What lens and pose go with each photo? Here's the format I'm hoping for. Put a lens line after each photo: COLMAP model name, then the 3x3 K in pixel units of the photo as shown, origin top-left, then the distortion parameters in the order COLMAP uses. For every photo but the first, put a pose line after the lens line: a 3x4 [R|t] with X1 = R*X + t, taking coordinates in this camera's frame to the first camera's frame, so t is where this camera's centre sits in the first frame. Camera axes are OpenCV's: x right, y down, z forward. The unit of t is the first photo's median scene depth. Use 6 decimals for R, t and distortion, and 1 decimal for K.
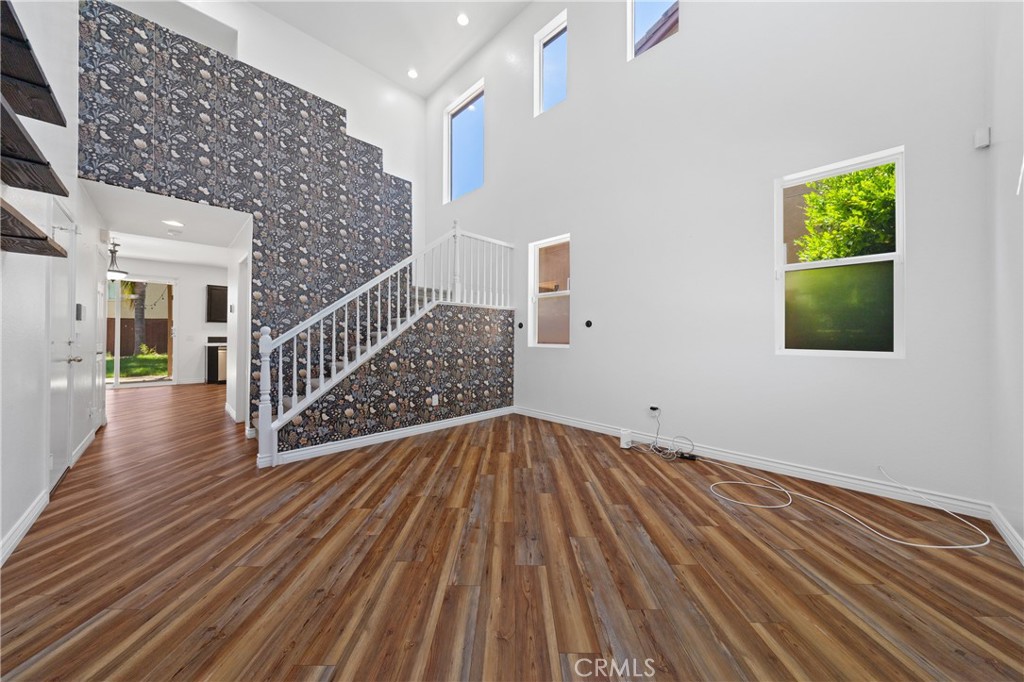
lens RADIAL K [[343.8, 0, 511.3], [0, 343.8, 339.1], [0, 0, 1]] dist [0.022131, -0.000076]
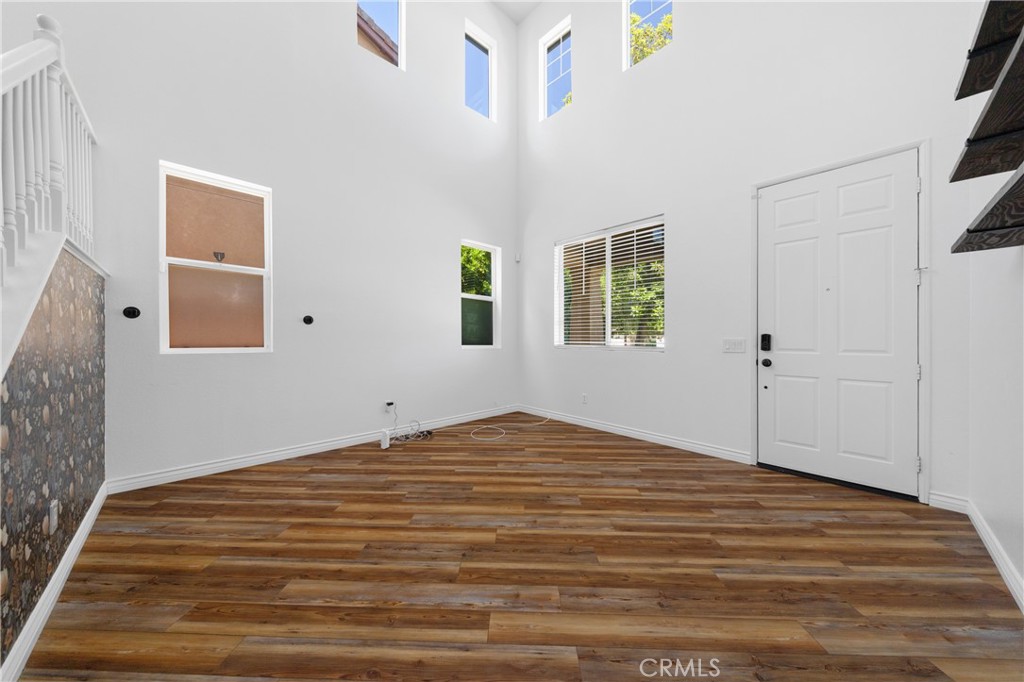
lens RADIAL K [[343.8, 0, 511.3], [0, 343.8, 339.1], [0, 0, 1]] dist [0.022131, -0.000076]
pose [[0.014929, -0.002490, 0.999885, -0.851834], [0.001894, 0.999995, 0.002462, -0.004509], [-0.999887, 0.001857, 0.014933, 0.789578]]
